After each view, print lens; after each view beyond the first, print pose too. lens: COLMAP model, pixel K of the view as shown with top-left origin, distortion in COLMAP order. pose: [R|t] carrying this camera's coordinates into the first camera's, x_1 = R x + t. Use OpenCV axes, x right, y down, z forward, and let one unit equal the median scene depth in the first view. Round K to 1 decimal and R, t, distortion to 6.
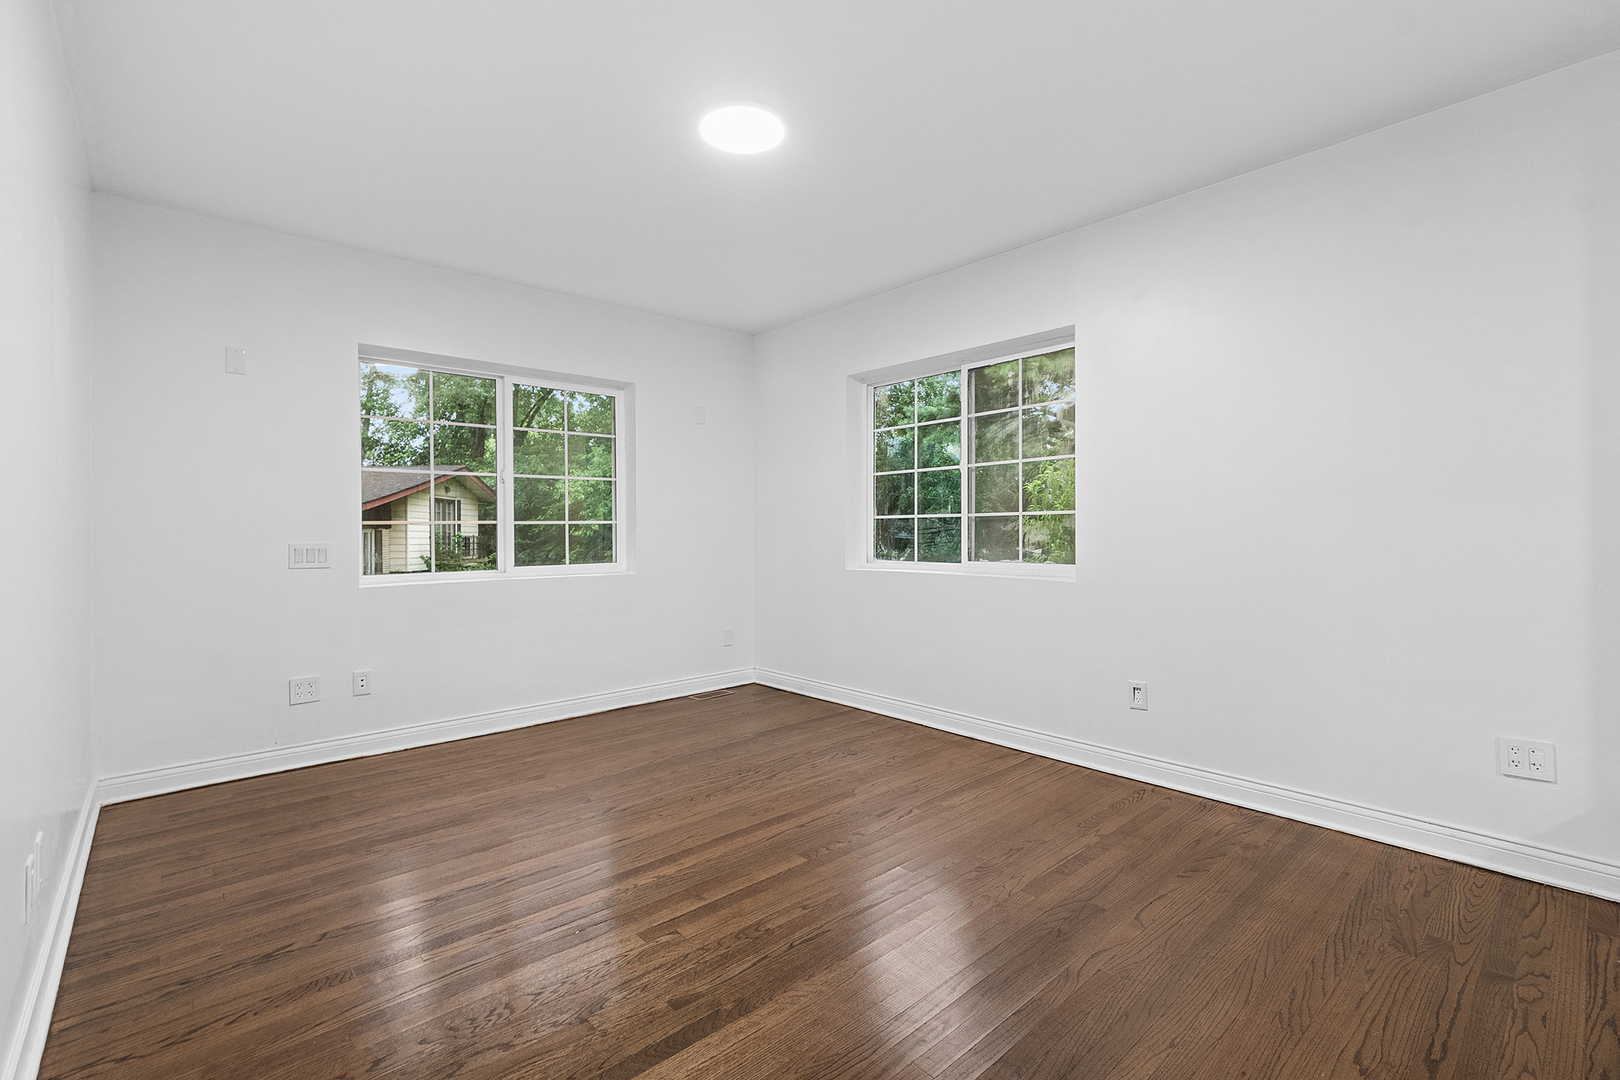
lens RADIAL K [[726.7, 0, 810.8], [0, 726.7, 524.7], [0, 0, 1]] dist [-0.000544, 0.000069]
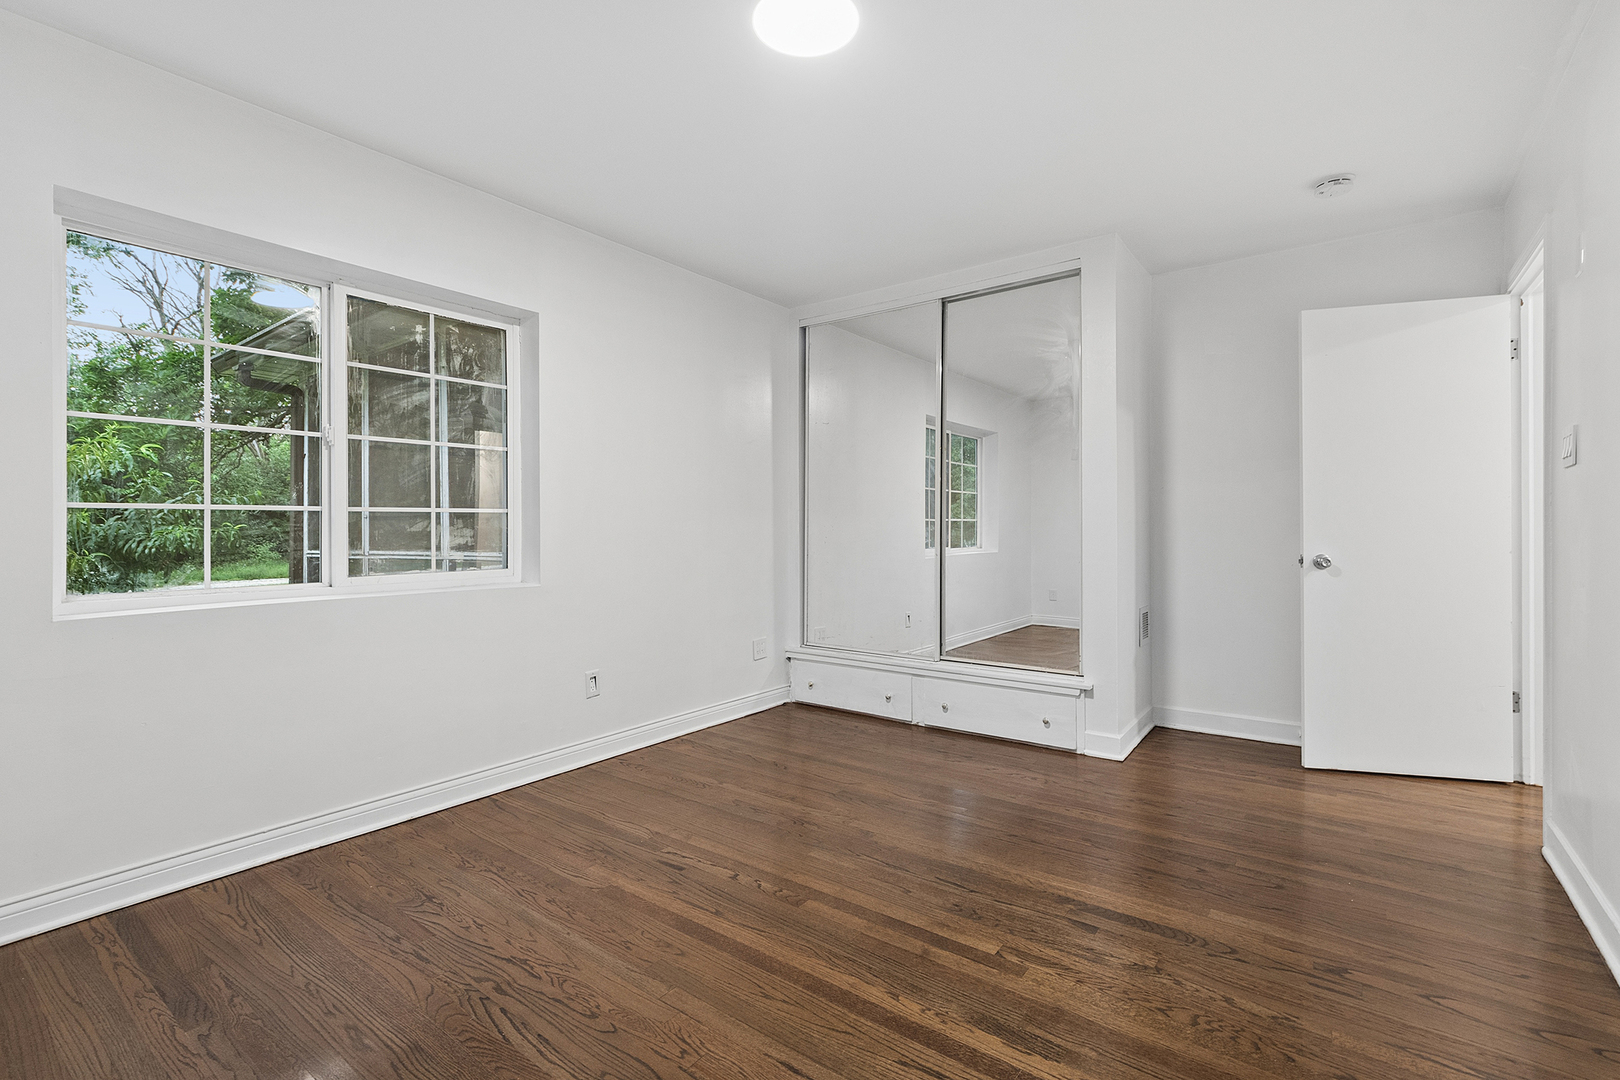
lens RADIAL K [[726.7, 0, 810.8], [0, 726.7, 524.7], [0, 0, 1]] dist [-0.000544, 0.000069]
pose [[-0.192653, 0.008296, 0.981232, -0.666184], [-0.001231, 0.999961, -0.008696, 0.008111], [-0.981266, -0.002883, -0.192636, 0.886511]]
